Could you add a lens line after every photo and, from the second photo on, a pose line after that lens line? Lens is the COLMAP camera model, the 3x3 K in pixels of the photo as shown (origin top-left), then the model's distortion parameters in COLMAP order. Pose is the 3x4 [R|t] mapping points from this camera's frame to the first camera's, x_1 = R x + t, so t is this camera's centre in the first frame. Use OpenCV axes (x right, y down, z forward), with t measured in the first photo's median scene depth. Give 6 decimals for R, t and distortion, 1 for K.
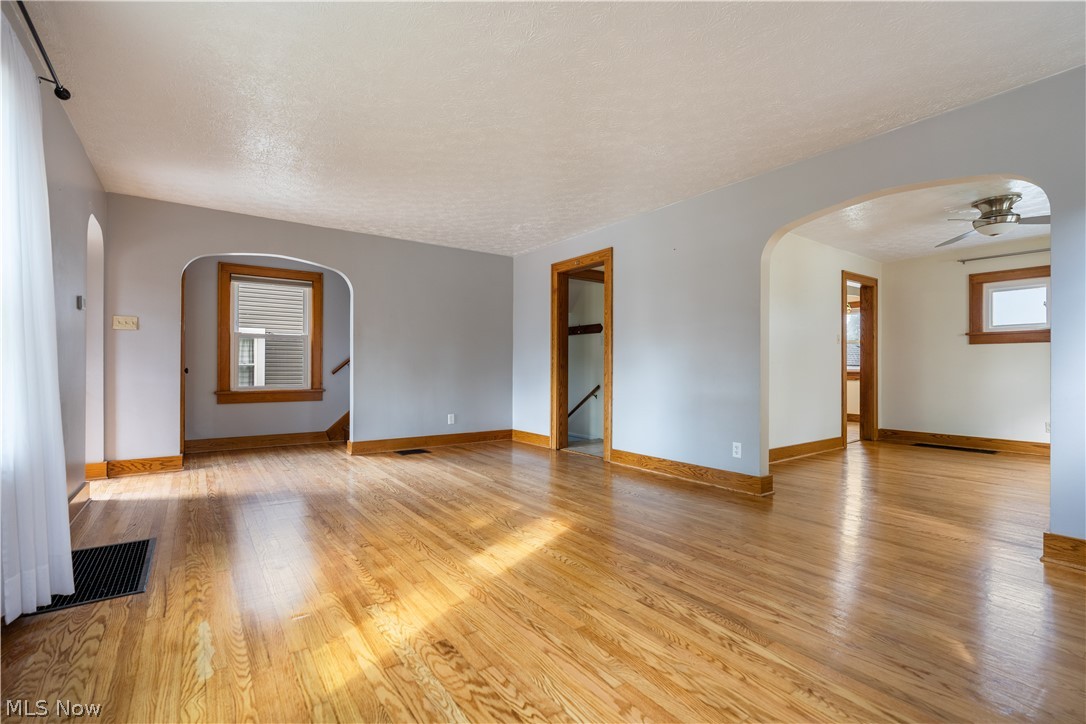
lens RADIAL K [[488.9, 0, 540.1], [0, 488.9, 368.1], [0, 0, 1]] dist [-0.007104, 0.002358]
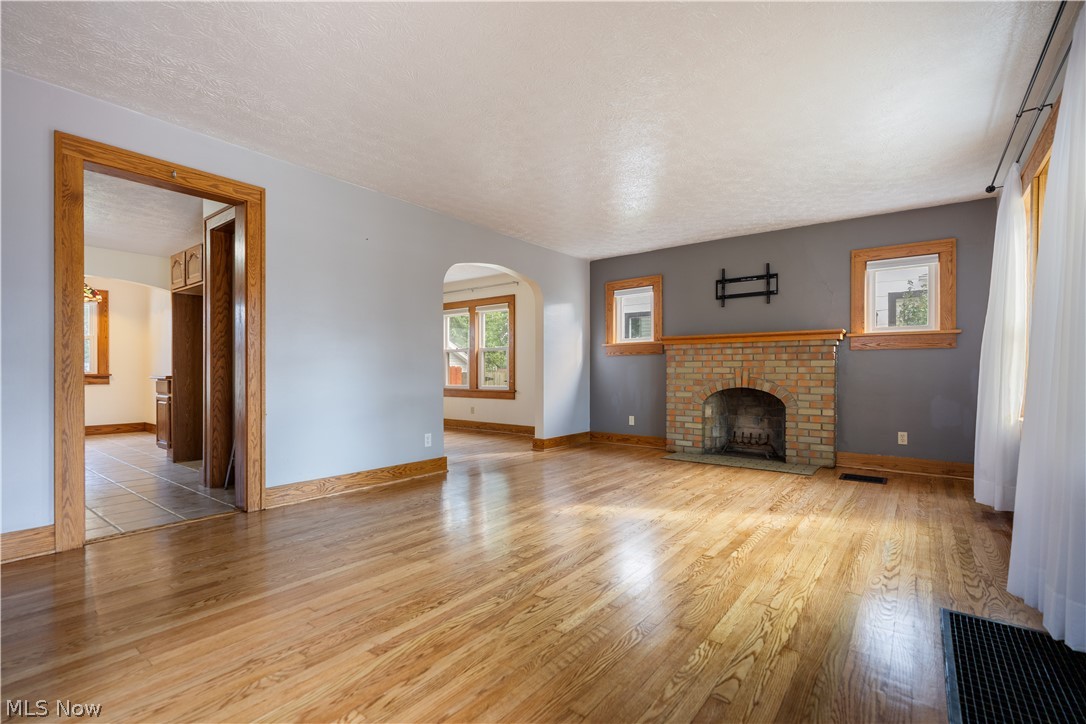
lens RADIAL K [[488.9, 0, 551.2], [0, 488.9, 375.8], [0, 0, 1]] dist [-0.007104, 0.002358]
pose [[-0.297945, -0.009543, 0.954535, -0.553796], [-0.001247, 0.999953, 0.009608, 0.002311], [-0.954582, 0.001672, -0.297943, 0.745721]]
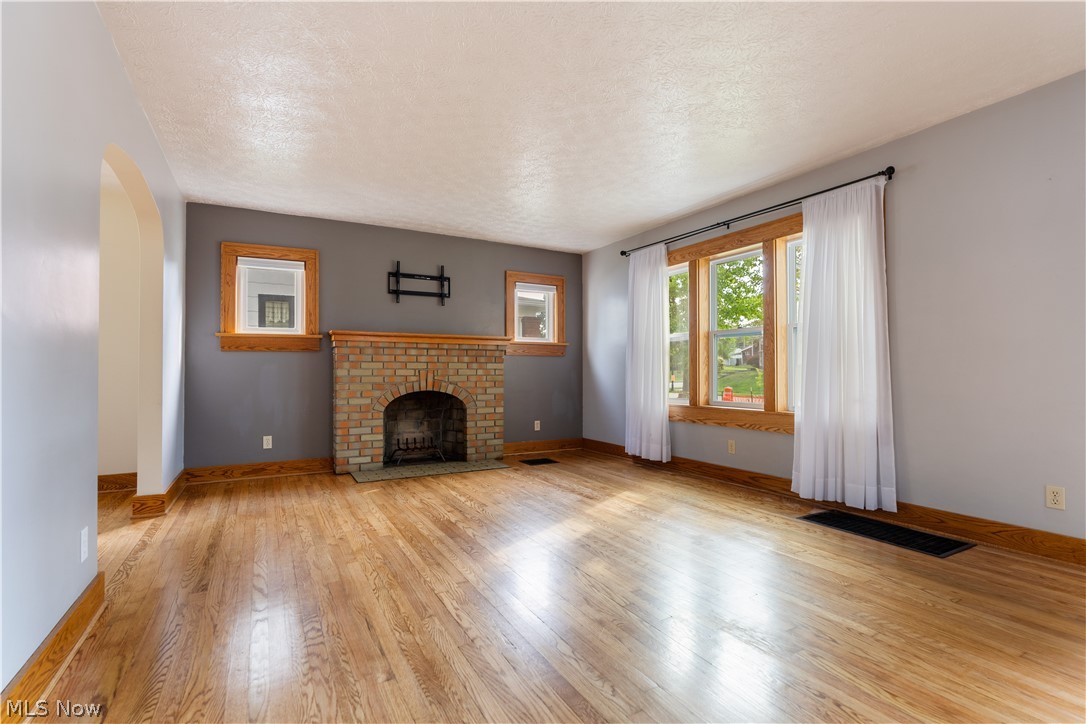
lens RADIAL K [[499.9, 0, 535.6], [0, 499.9, 364.4], [0, 0, 1]] dist [-0.004979, 0.000046]
pose [[-0.992646, -0.000019, 0.121052, -0.068359], [-0.001667, 0.999907, -0.013516, -0.002391], [-0.121040, -0.013618, -0.992554, 1.005221]]
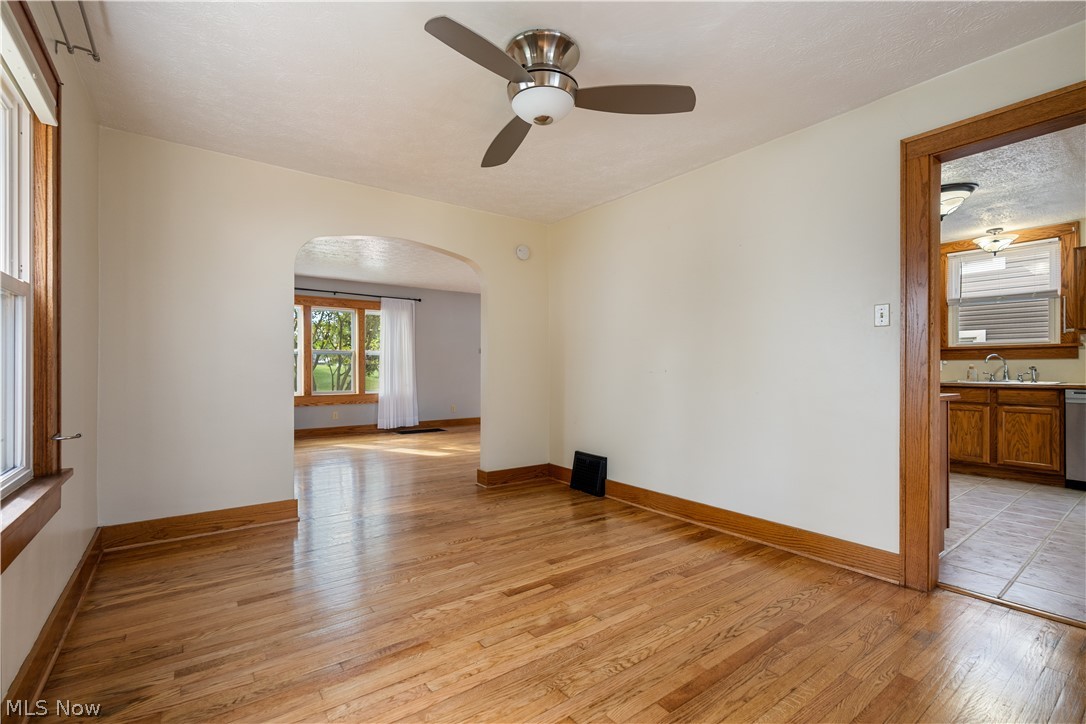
lens RADIAL K [[488.9, 0, 546.0], [0, 488.9, 366.4], [0, 0, 1]] dist [-0.007104, 0.002358]
pose [[0.017244, -0.008112, -0.999818, 1.112840], [-0.001418, 0.999966, -0.008138, -0.013695], [0.999850, 0.001558, 0.017232, 0.767336]]
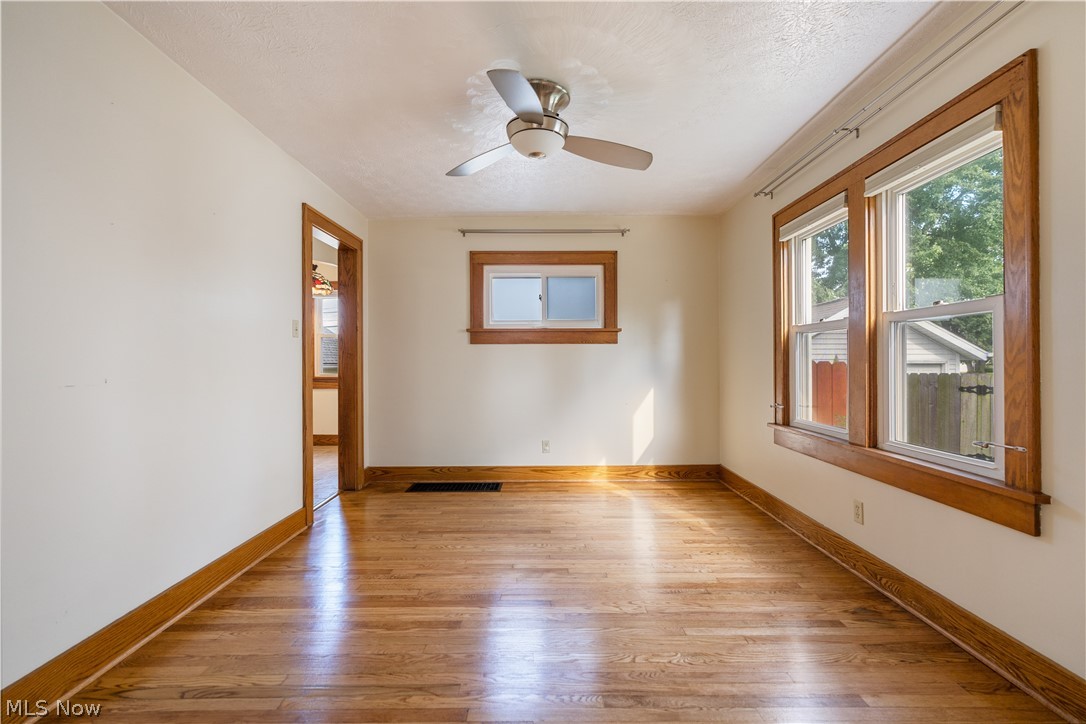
lens RADIAL K [[488.9, 0, 546.4], [0, 488.9, 359.3], [0, 0, 1]] dist [-0.007104, 0.002358]
pose [[0.582512, -0.001141, 0.812821, 0.367282], [0.004374, 0.999989, -0.001731, -0.025587], [-0.812810, 0.004564, 0.582511, 0.506878]]
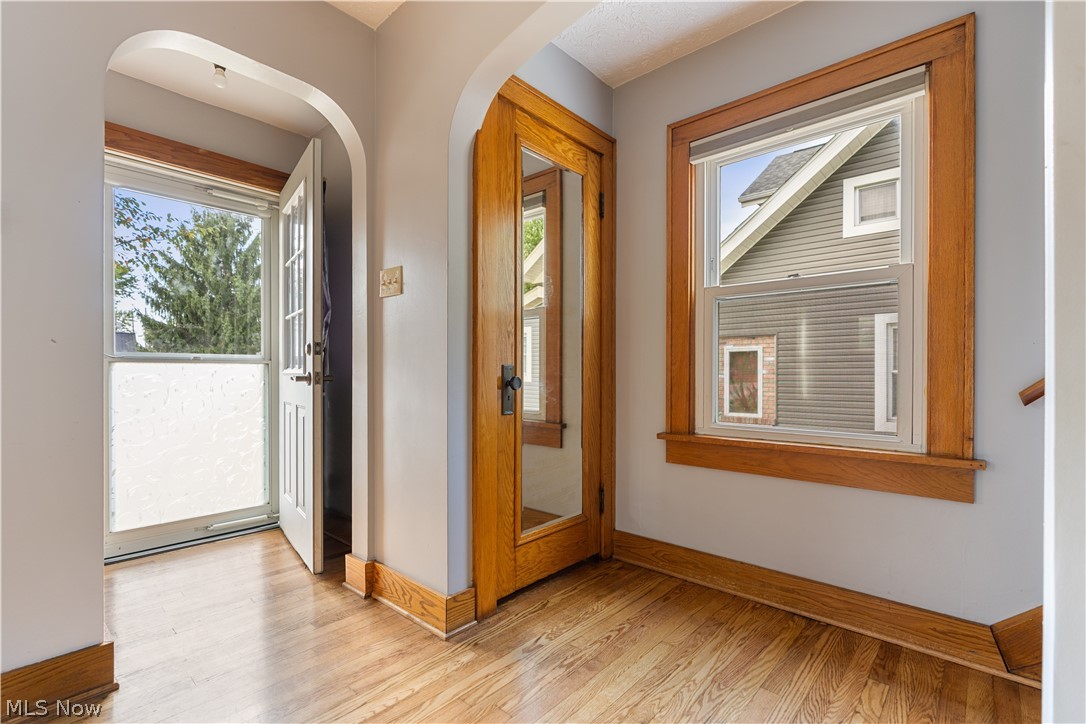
lens RADIAL K [[488.9, 0, 545.3], [0, 488.9, 373.7], [0, 0, 1]] dist [-0.007104, 0.002358]
pose [[0.211741, -0.004022, -0.977318, -0.267887], [-0.001917, 0.999988, -0.004531, -0.001162], [0.977324, 0.002833, 0.211730, 0.799642]]
